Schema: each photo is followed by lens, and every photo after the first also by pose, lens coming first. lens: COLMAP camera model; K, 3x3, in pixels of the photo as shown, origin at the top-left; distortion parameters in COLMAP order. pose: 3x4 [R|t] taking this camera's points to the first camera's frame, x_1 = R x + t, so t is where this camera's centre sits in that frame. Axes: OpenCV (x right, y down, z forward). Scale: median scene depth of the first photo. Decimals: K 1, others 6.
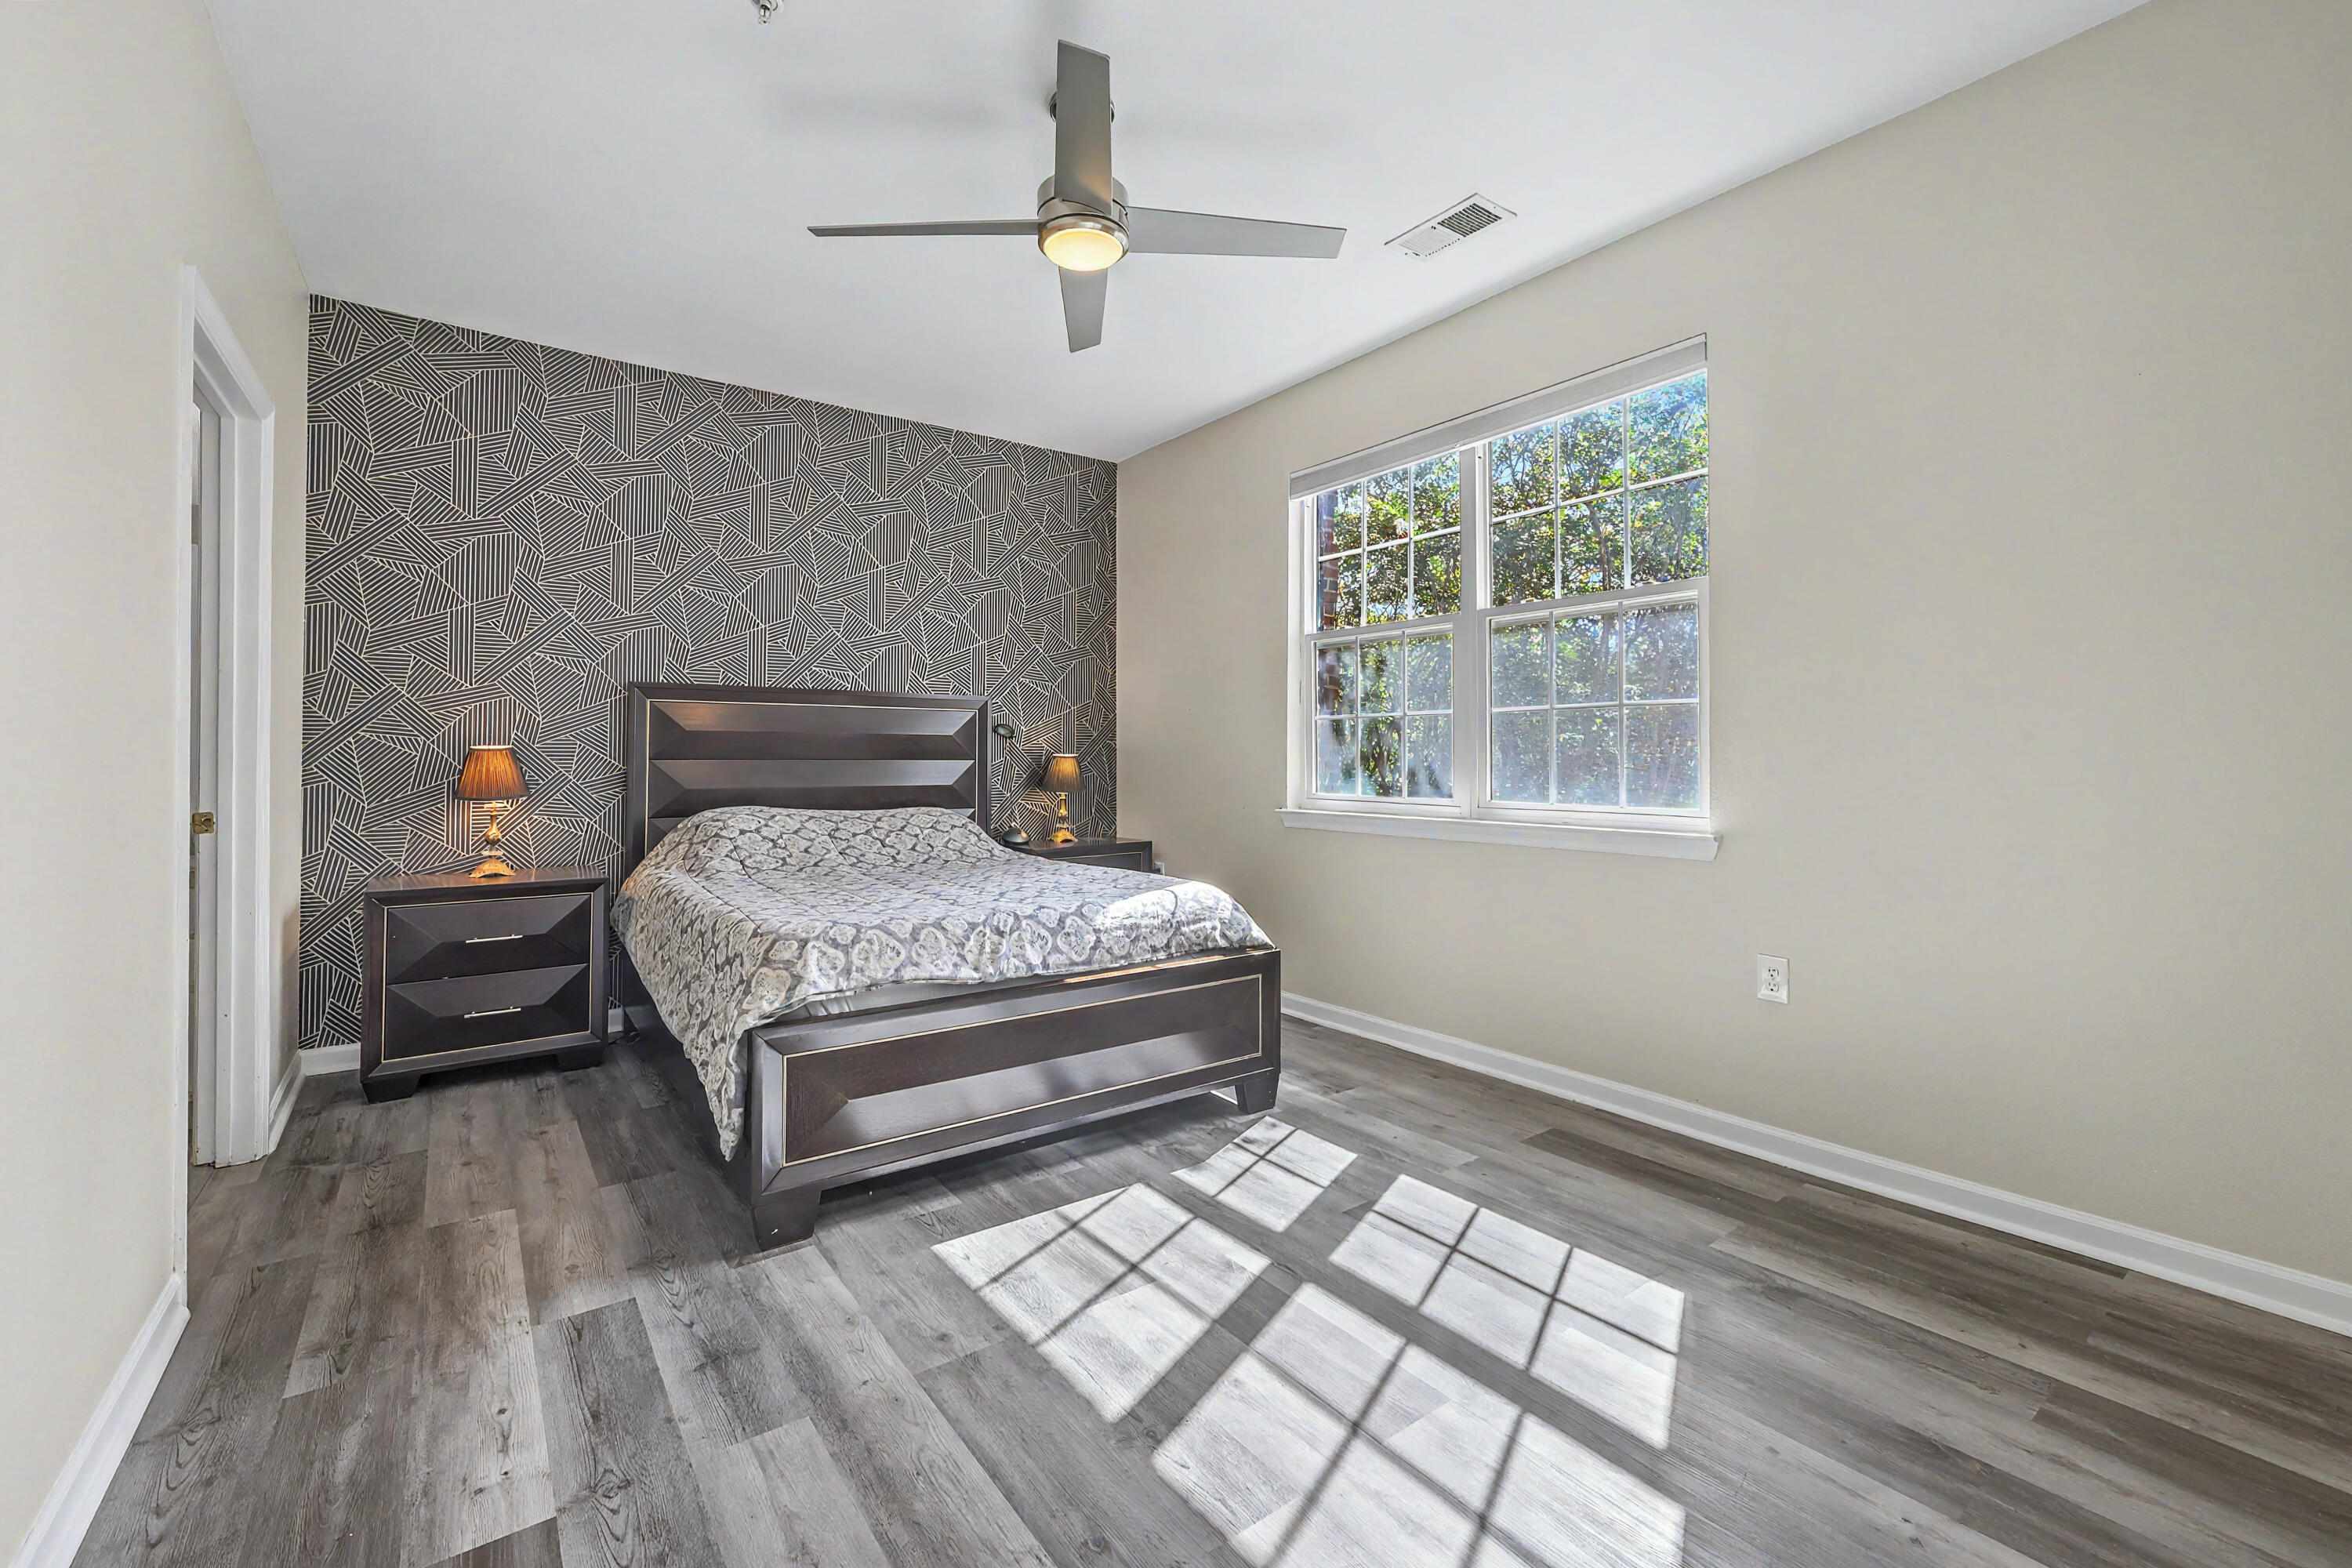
lens RADIAL K [[960.7, 0, 1171.8], [0, 960.7, 760.1], [0, 0, 1]] dist [-0.001003, 0.000120]
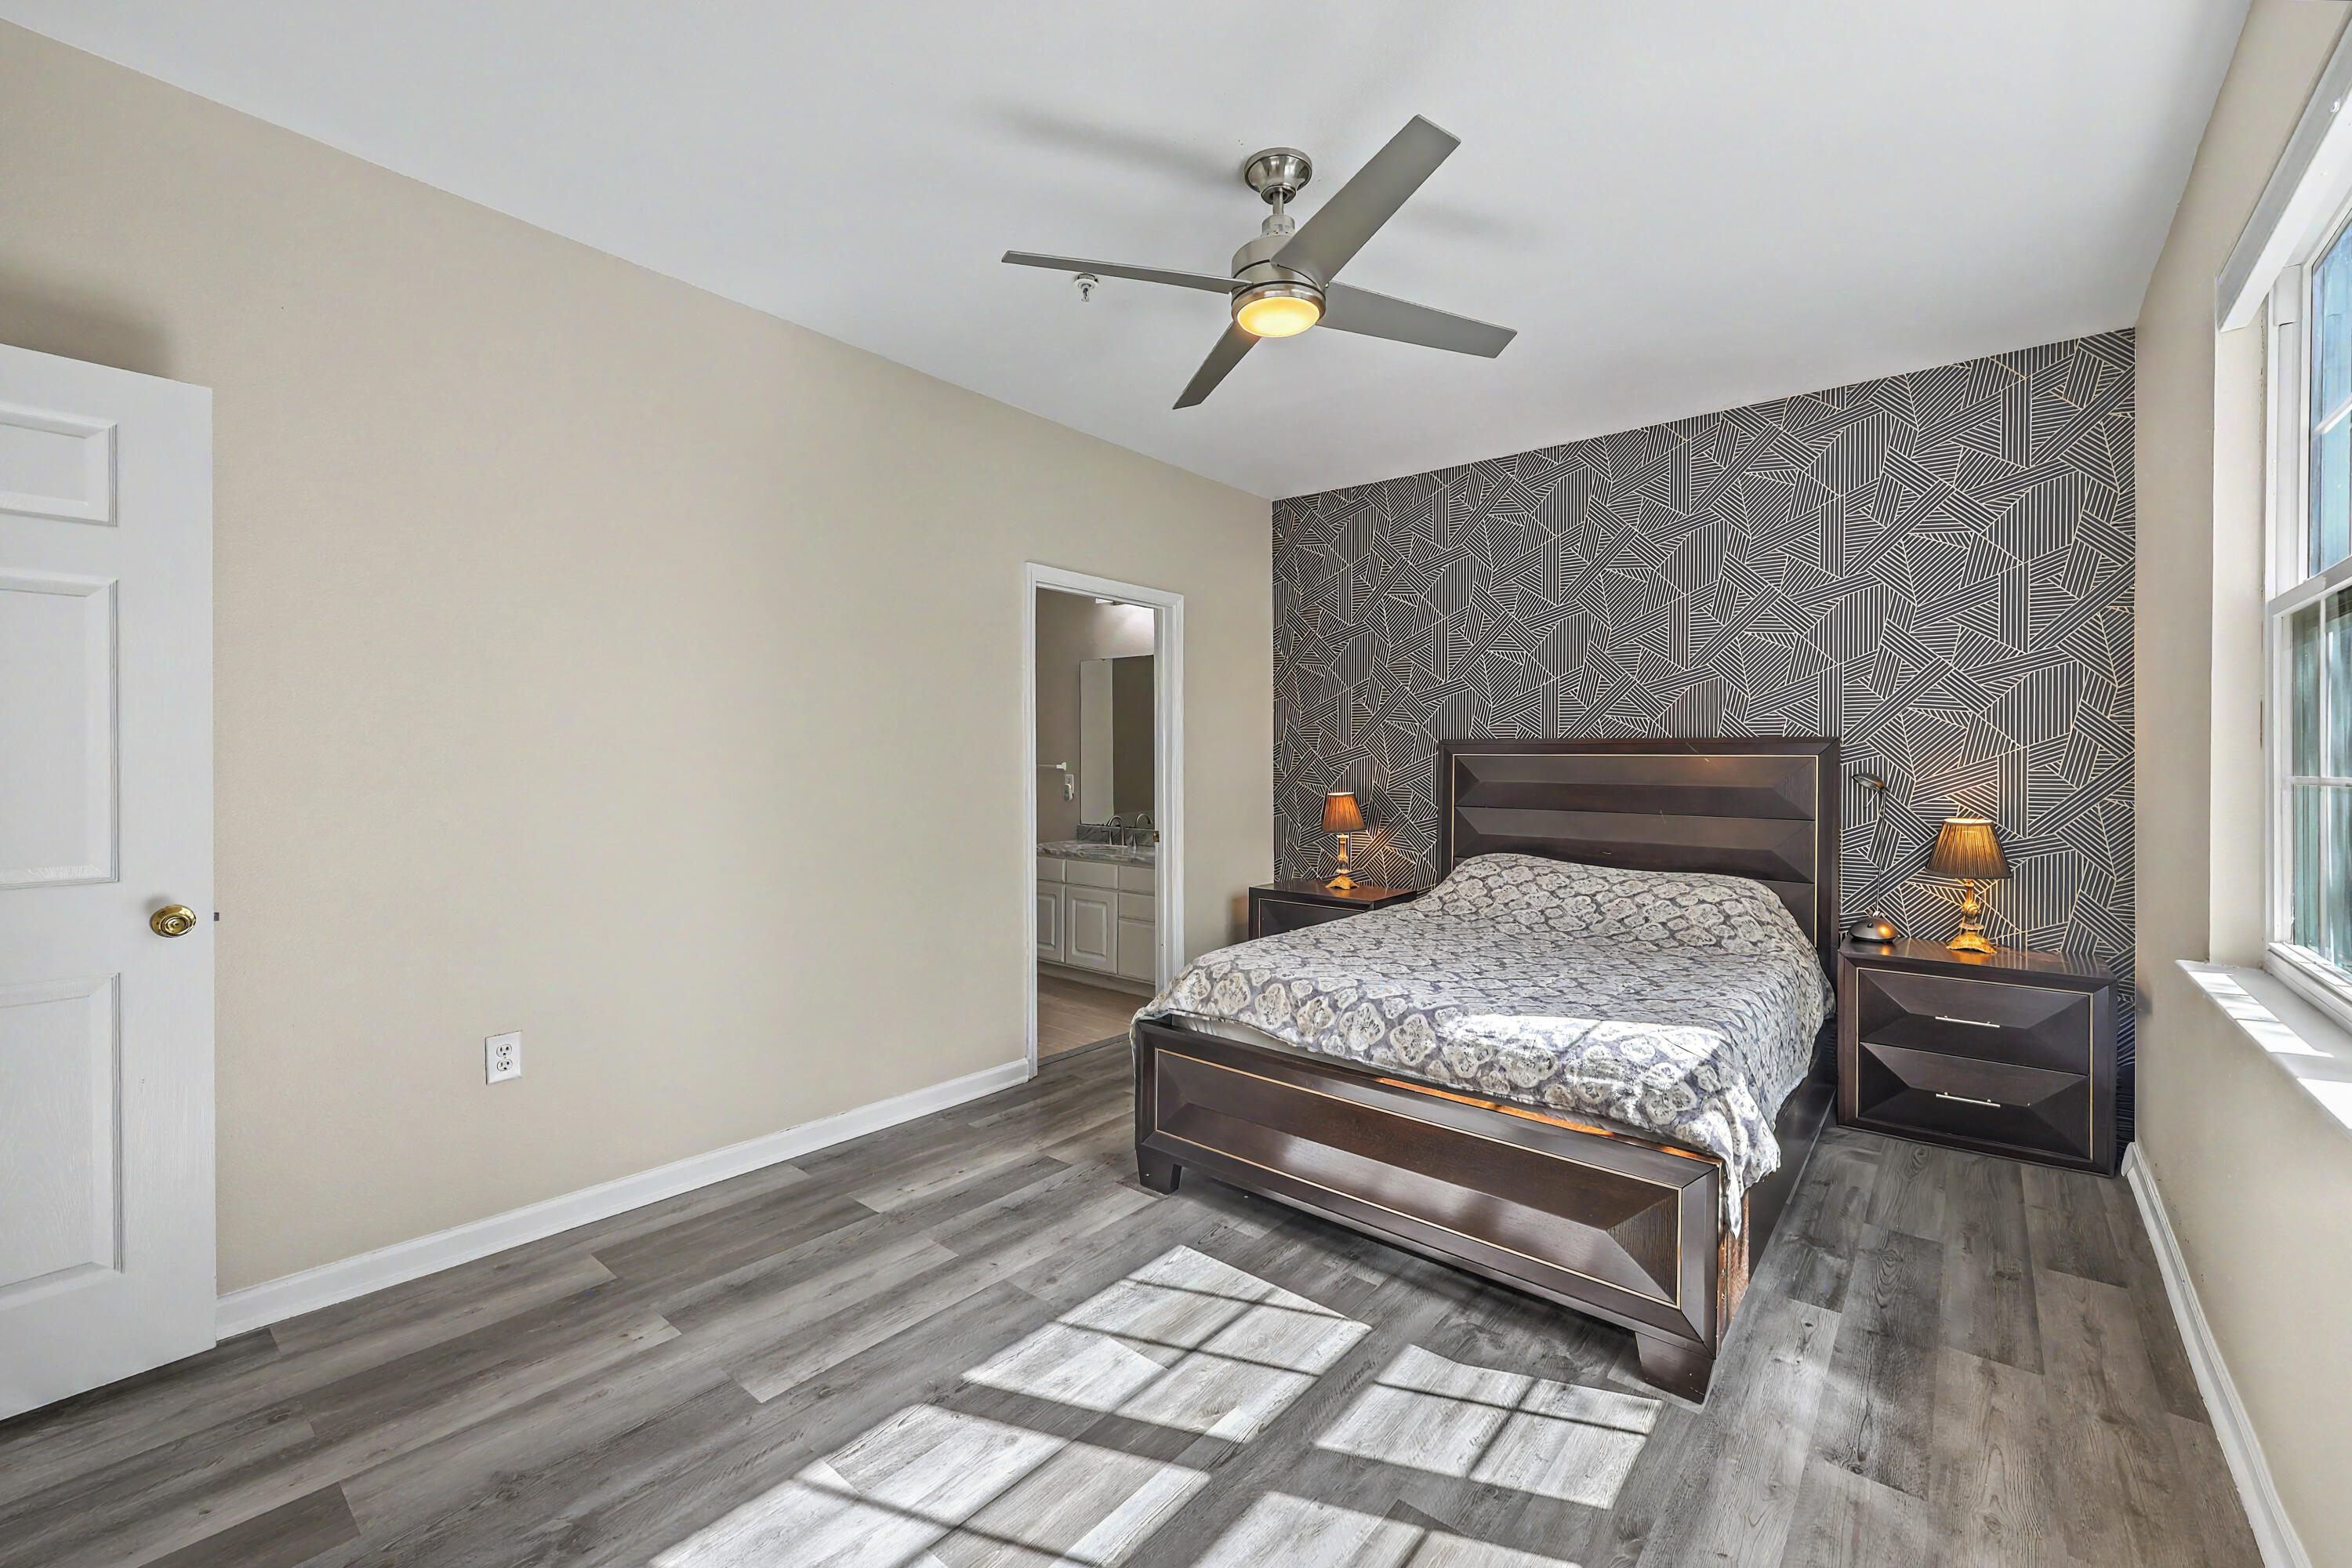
lens RADIAL K [[968.0, 0, 1198.5], [0, 968.0, 780.6], [0, 0, 1]] dist [0.000987, 0.000163]
pose [[0.251753, 0.023557, -0.967505, 0.785497], [-0.011194, 0.999708, 0.021428, -0.080427], [0.967727, 0.005436, 0.251943, 0.625505]]
